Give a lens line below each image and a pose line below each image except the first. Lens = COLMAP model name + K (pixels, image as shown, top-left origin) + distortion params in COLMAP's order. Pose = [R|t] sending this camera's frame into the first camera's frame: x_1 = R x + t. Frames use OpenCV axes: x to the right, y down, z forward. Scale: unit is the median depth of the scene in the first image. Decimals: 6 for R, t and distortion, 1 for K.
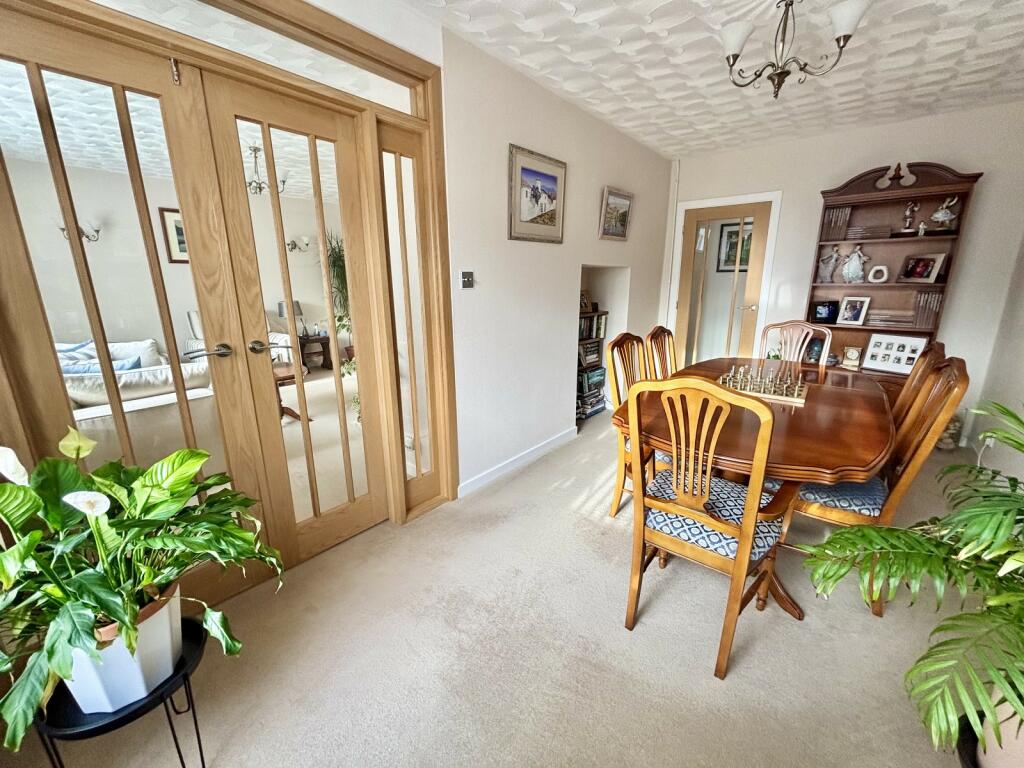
lens RADIAL K [[412.6, 0, 511.5], [0, 412.6, 379.6], [0, 0, 1]] dist [-0.004906, 0.001658]
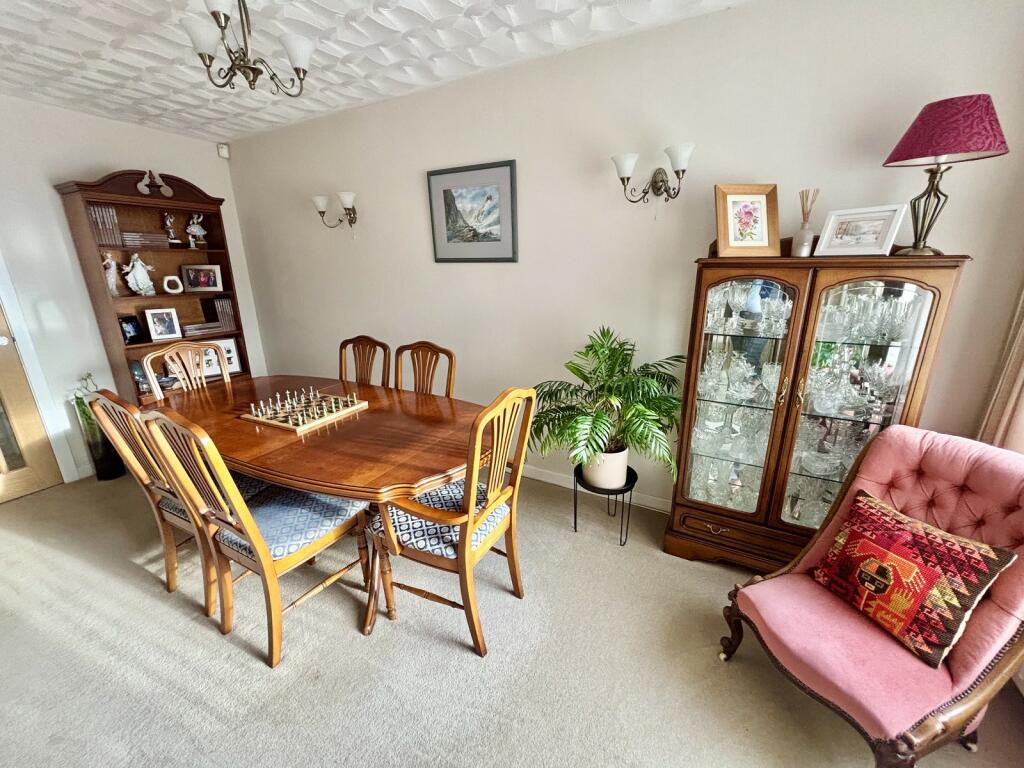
lens RADIAL K [[412.6, 0, 511.3], [0, 412.6, 385.7], [0, 0, 1]] dist [-0.004906, 0.001658]
pose [[-0.199583, -0.267015, 0.942799, -0.277150], [0.251364, 0.916009, 0.312640, -0.150594], [-0.947092, 0.299383, -0.115702, 0.457875]]
